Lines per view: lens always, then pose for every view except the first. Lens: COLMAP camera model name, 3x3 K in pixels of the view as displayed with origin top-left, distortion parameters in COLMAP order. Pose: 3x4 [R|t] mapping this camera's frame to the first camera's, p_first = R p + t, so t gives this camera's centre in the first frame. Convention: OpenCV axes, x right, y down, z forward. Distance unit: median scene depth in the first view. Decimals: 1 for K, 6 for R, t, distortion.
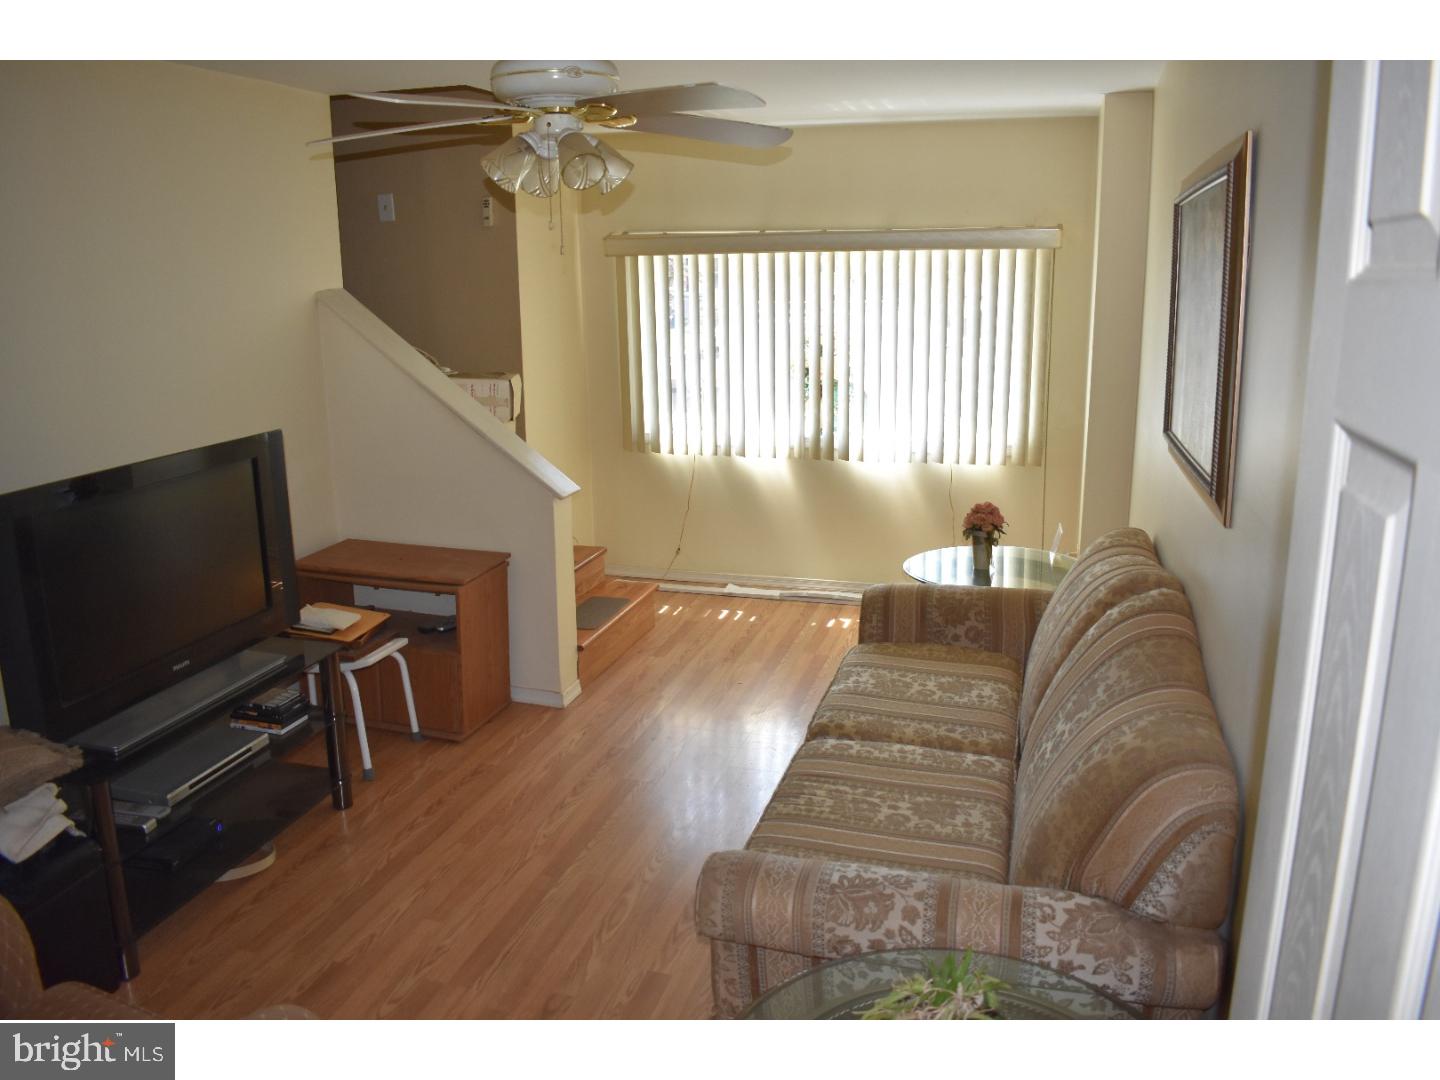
lens RADIAL K [[1130.7, 0, 717.0], [0, 1130.7, 537.5], [0, 0, 1]] dist [-0.090089, -0.011978]
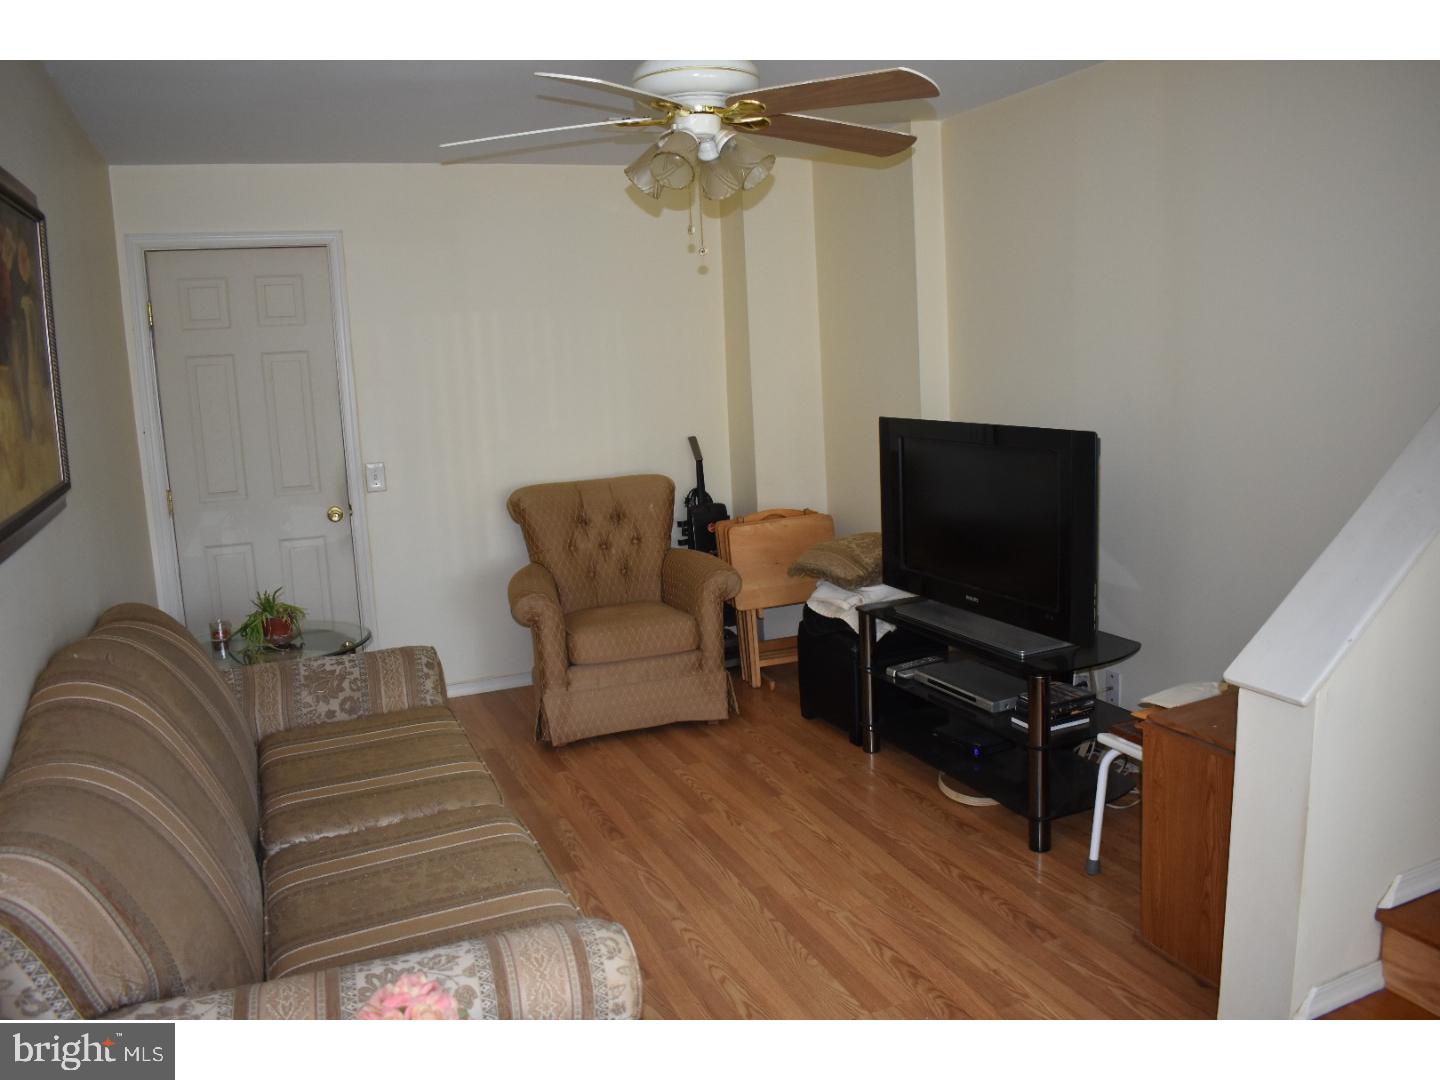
lens RADIAL K [[1130.7, 0, 718.5], [0, 1130.7, 539.8], [0, 0, 1]] dist [-0.090089, -0.011978]
pose [[-0.784225, 0.149325, -0.602240, 0.421065], [-0.086410, 0.934867, 0.344322, -0.315463], [0.614430, 0.322065, -0.720242, 1.572402]]
